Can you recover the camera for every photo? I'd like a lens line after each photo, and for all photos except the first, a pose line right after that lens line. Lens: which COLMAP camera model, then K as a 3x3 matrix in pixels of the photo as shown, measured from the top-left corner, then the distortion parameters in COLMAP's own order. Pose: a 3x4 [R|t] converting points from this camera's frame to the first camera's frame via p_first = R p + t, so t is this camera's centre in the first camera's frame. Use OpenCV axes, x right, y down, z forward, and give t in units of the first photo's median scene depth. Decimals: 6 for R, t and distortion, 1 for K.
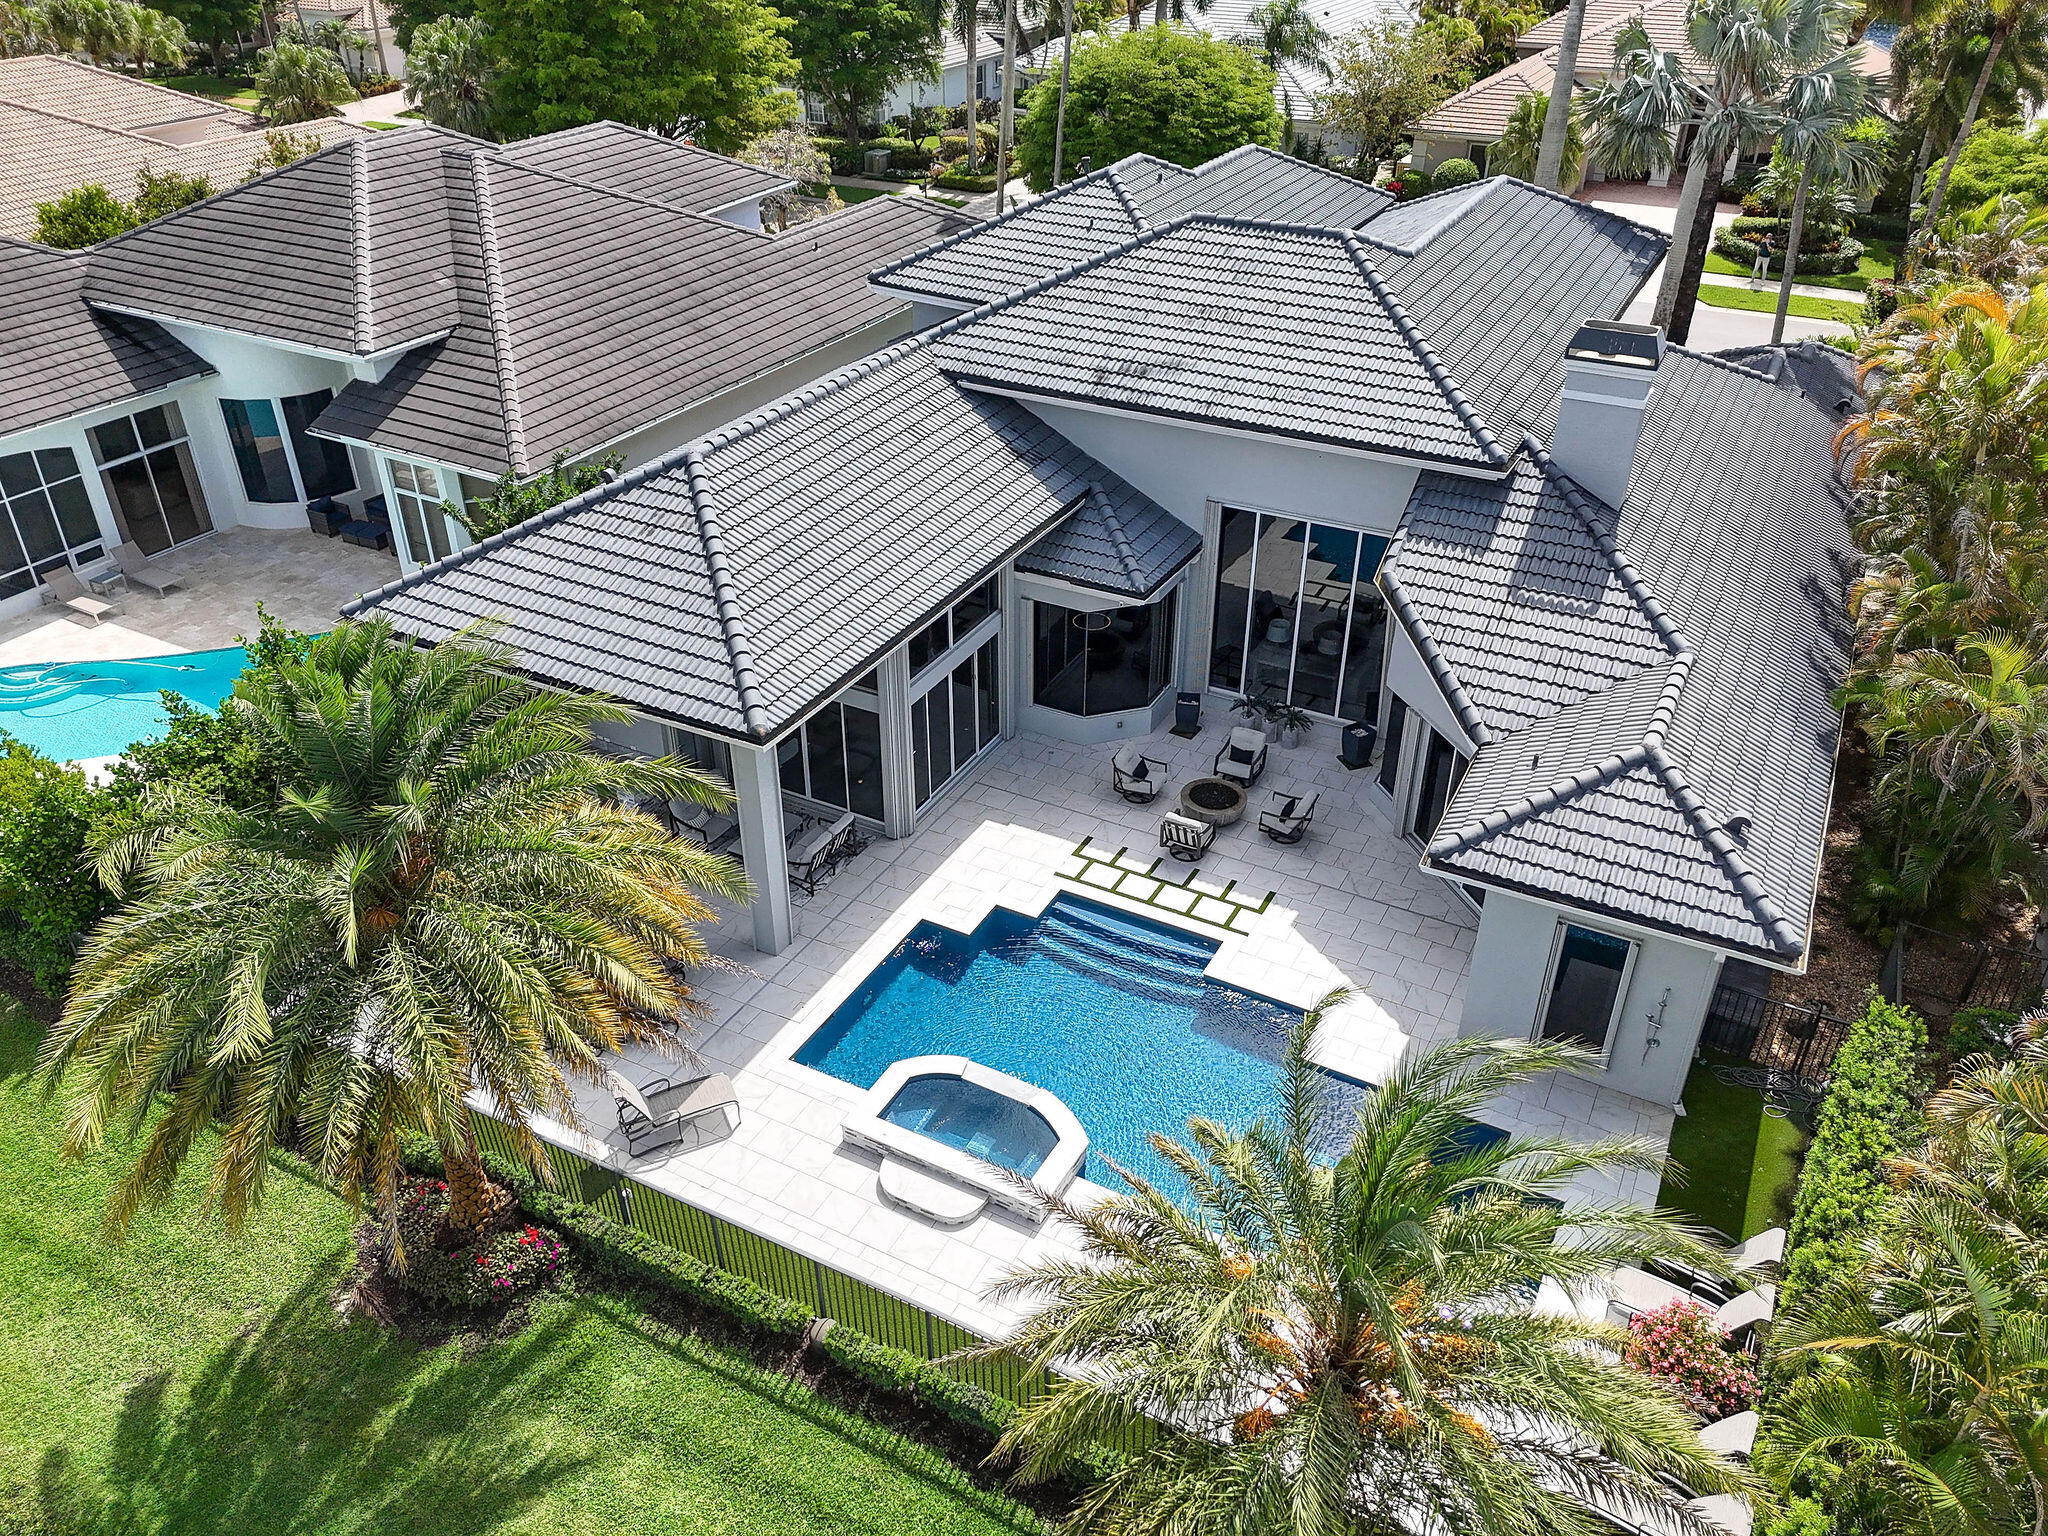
lens RADIAL K [[1498.9, 0, 1024.0], [0, 1498.9, 768.0], [0, 0, 1]] dist [0.083375, -0.069783]
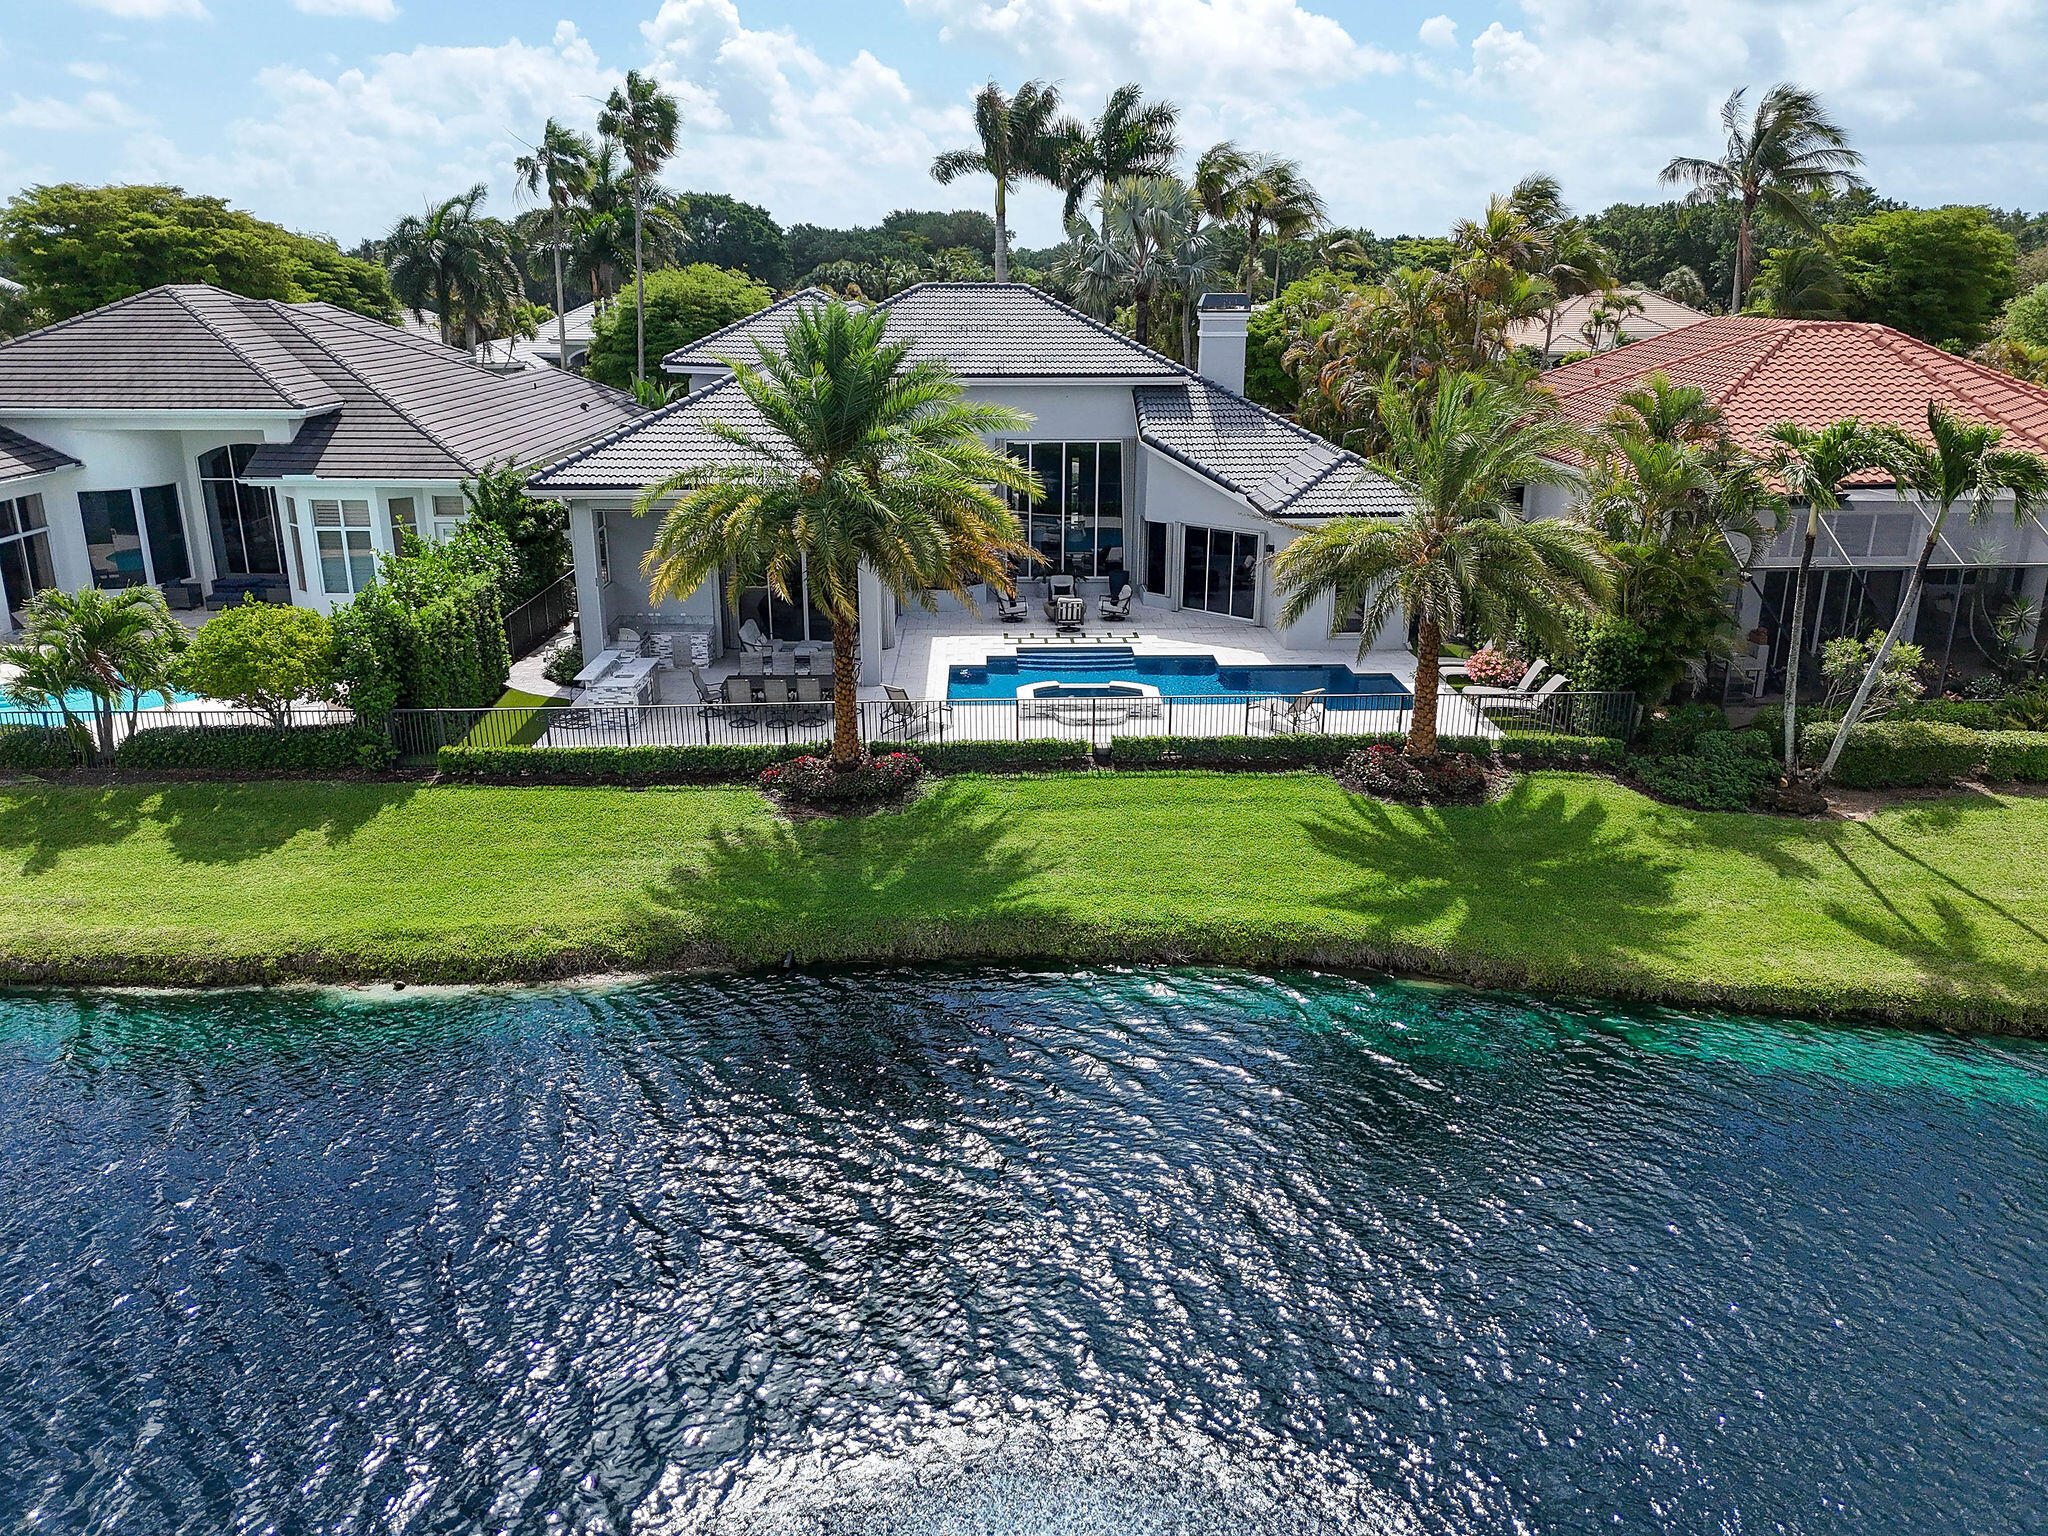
lens RADIAL K [[1498.9, 0, 1024.0], [0, 1498.9, 768.0], [0, 0, 1]] dist [0.083375, -0.069783]
pose [[0.870574, -0.153596, 0.467450, -0.639221], [0.262675, 0.948404, -0.177574, 0.431336], [-0.416057, 0.277378, 0.866001, -0.250693]]
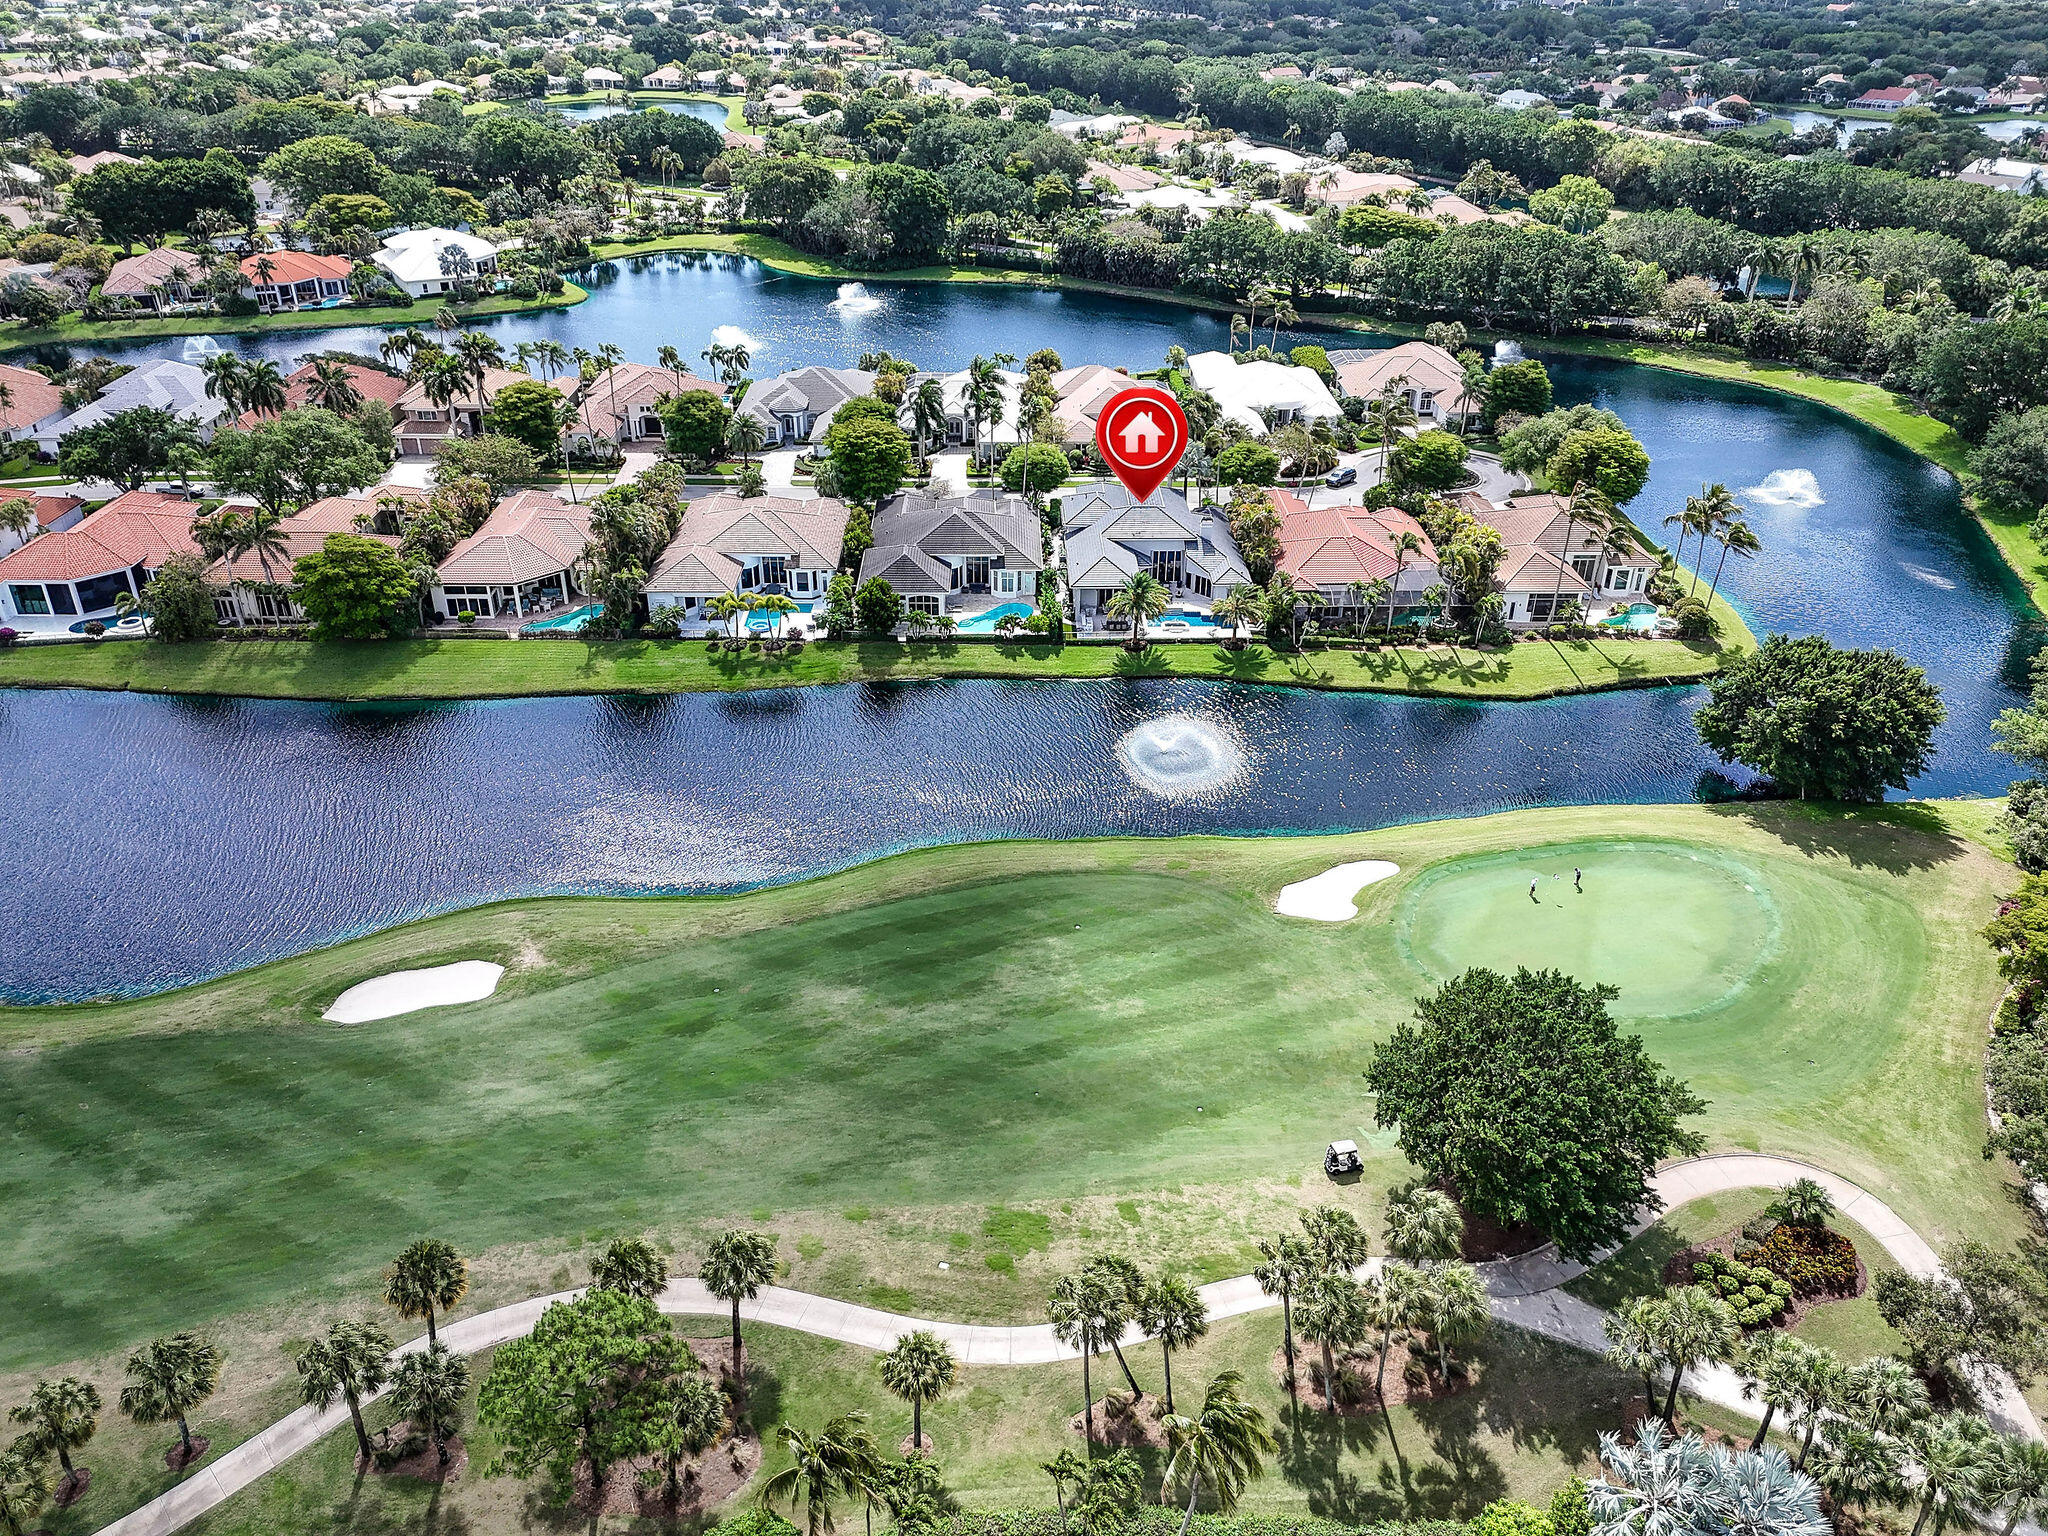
lens RADIAL K [[1476.4, 0, 1014.7], [0, 1476.4, 803.8], [0, 0, 1]] dist [0.057761, -0.051200]
pose [[0.878419, -0.243939, 0.410943, -3.333863], [0.253259, 0.966850, 0.032570, 0.525652], [-0.405266, 0.075465, 0.911079, -4.548565]]
